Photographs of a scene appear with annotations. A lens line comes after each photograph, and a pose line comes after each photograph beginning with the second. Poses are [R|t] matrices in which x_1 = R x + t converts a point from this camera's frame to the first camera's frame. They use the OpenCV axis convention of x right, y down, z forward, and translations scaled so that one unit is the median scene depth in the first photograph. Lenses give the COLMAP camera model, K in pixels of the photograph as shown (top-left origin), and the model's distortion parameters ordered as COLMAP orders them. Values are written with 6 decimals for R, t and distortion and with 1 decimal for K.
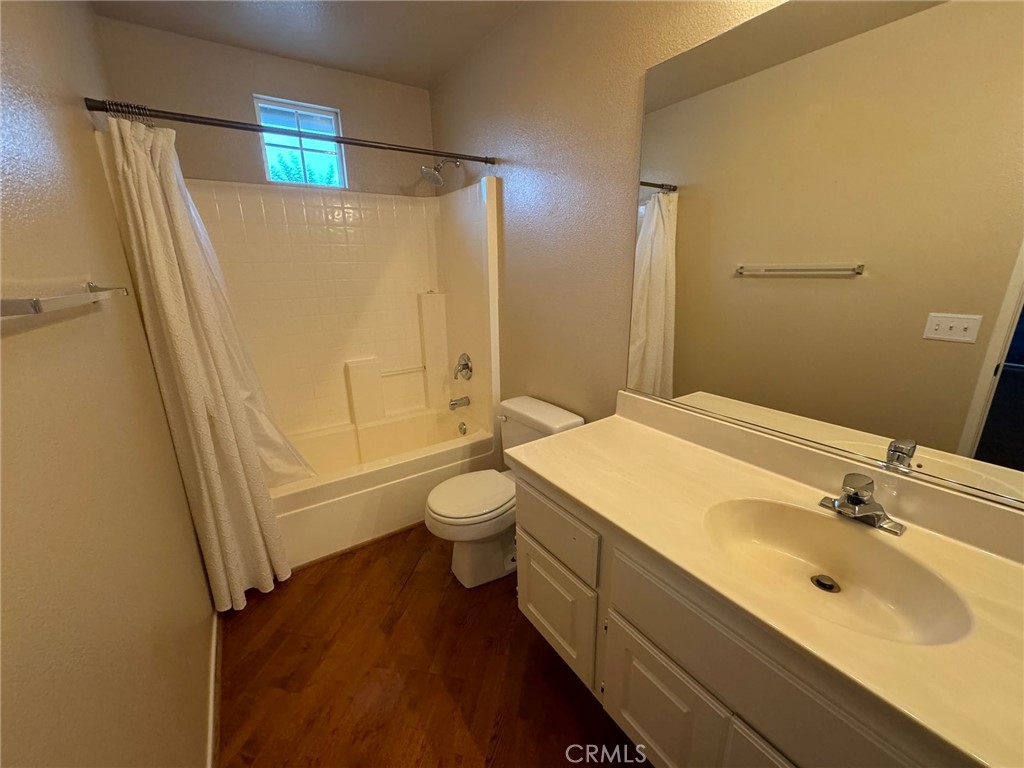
lens RADIAL K [[407.1, 0, 512.0], [0, 407.1, 384.0], [0, 0, 1]] dist [-0.001055, -0.000132]
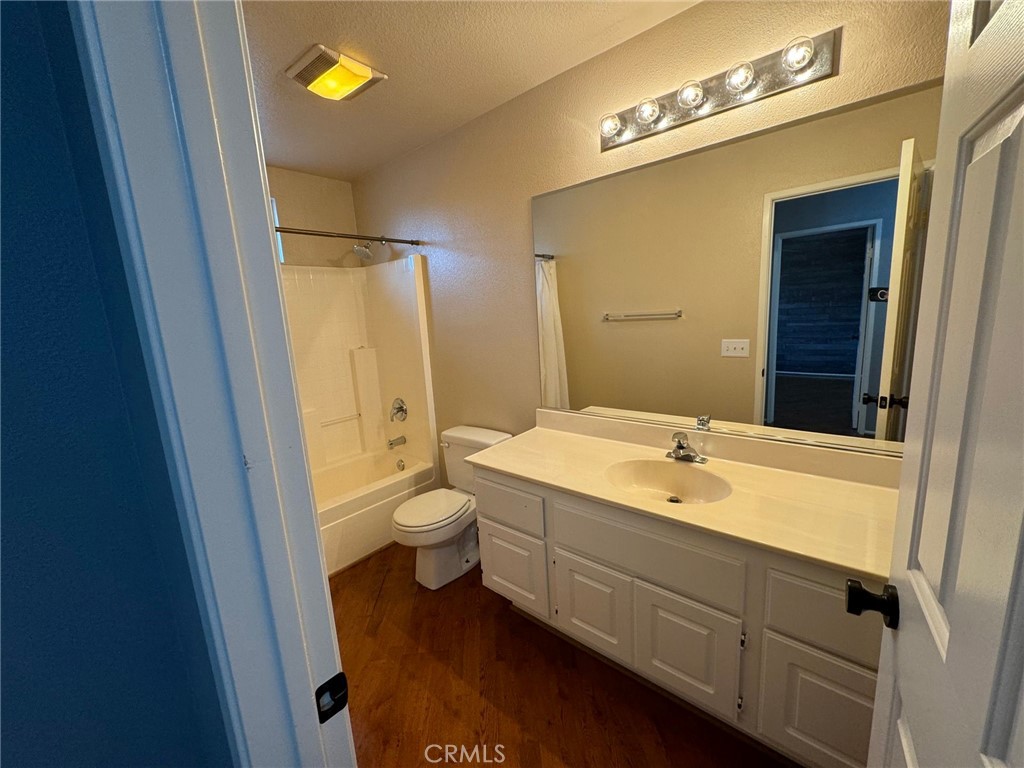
lens RADIAL K [[407.1, 0, 512.0], [0, 407.1, 384.0], [0, 0, 1]] dist [-0.001055, -0.000132]
pose [[0.964275, -0.086189, 0.250490, -0.117803], [0.113888, 0.988623, -0.098251, 0.044935], [-0.239172, 0.123269, 0.963121, -0.236952]]
